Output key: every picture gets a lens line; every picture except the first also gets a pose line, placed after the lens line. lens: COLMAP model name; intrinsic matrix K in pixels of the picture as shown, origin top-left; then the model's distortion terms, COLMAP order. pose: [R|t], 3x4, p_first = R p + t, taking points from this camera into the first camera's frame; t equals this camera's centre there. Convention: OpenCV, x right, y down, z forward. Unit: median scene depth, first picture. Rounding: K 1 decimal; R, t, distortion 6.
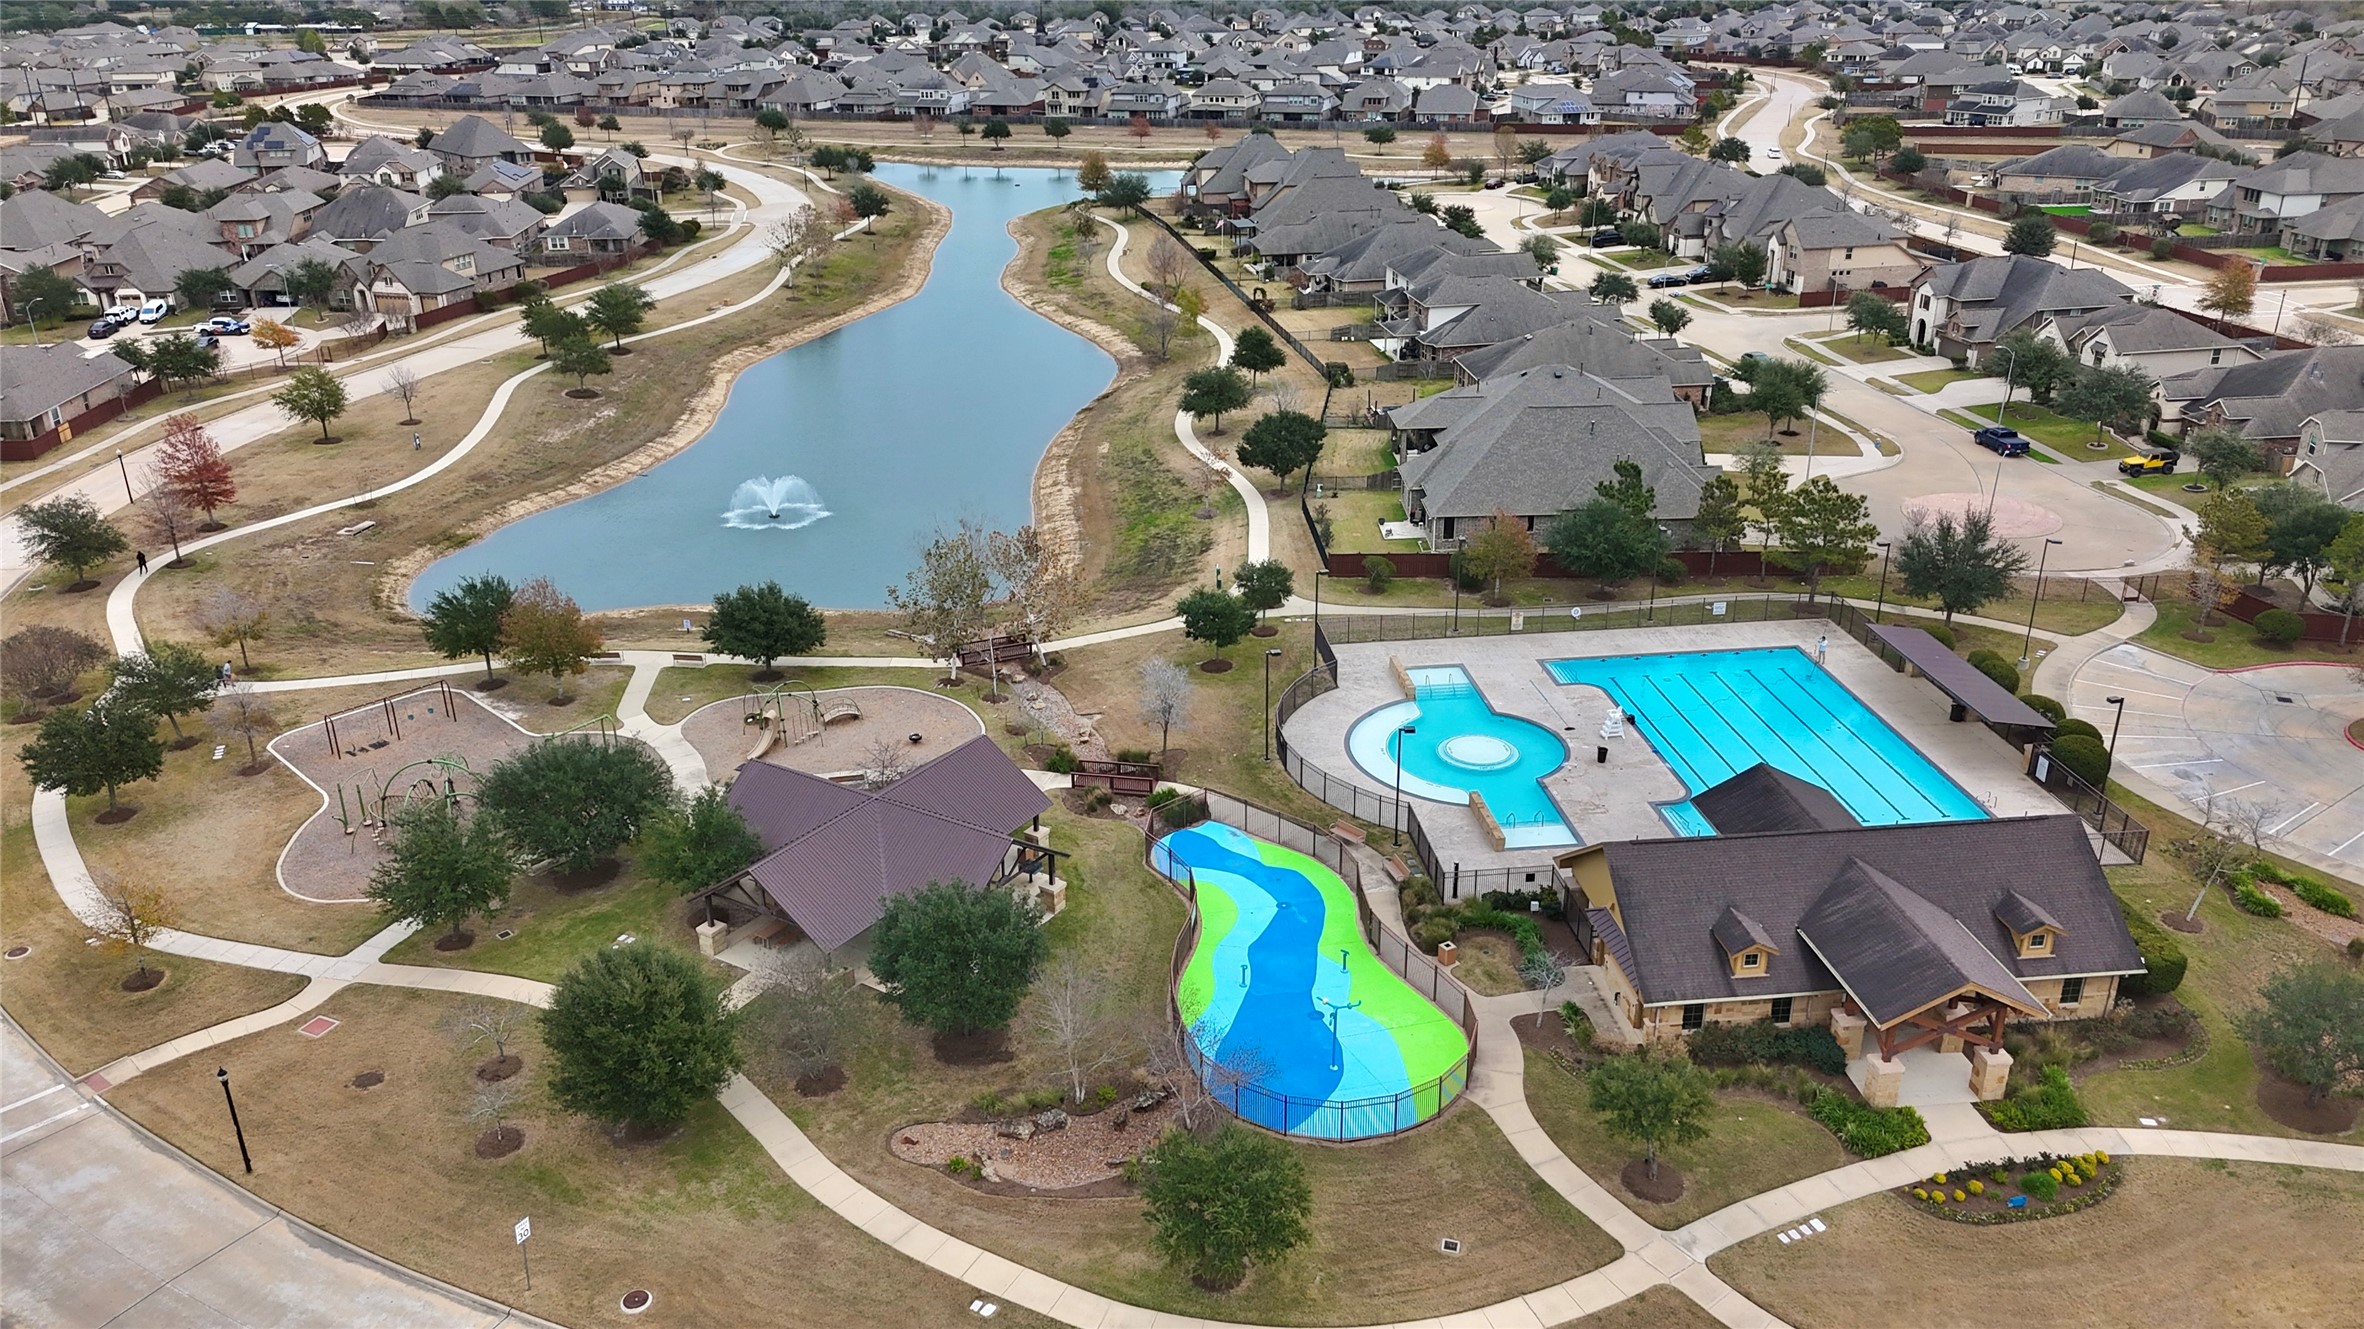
lens RADIAL K [[1745.6, 0, 1182.0], [0, 1745.6, 664.5], [0, 0, 1]] dist [0.065806, -0.049354]
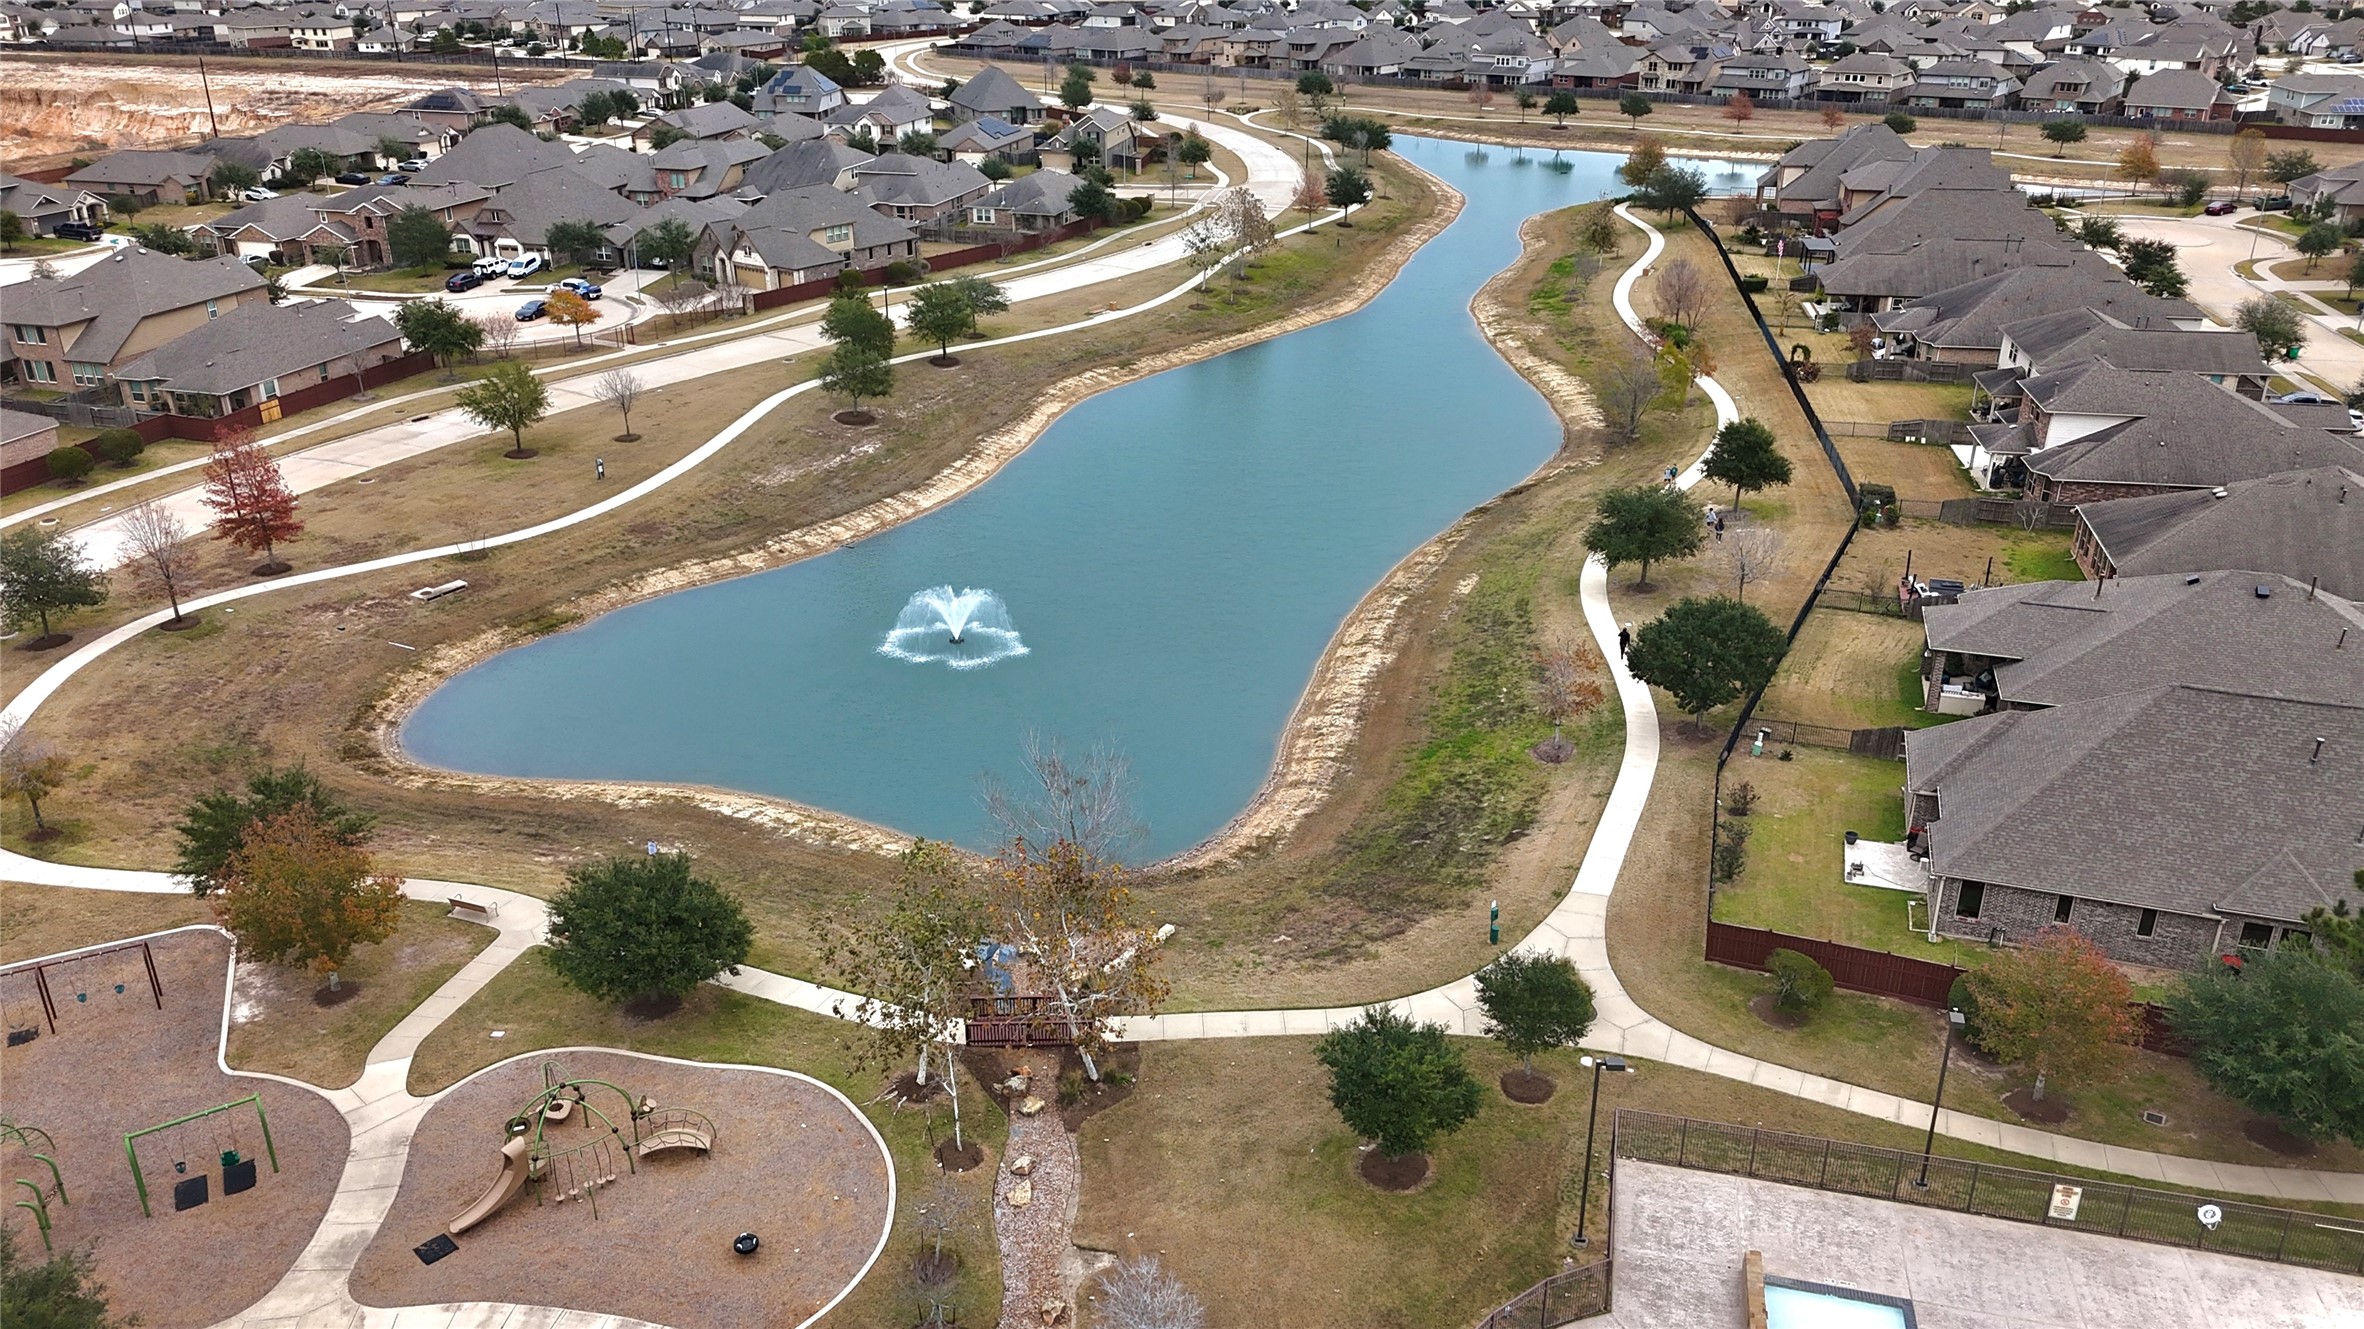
lens RADIAL K [[1745.6, 0, 1182.0], [0, 1745.6, 664.5], [0, 0, 1]] dist [0.065806, -0.049354]
pose [[0.937473, 0.148467, -0.314803, 0.040836], [-0.143428, 0.988882, 0.039251, -0.062937], [0.317131, 0.008355, 0.948345, 0.197012]]
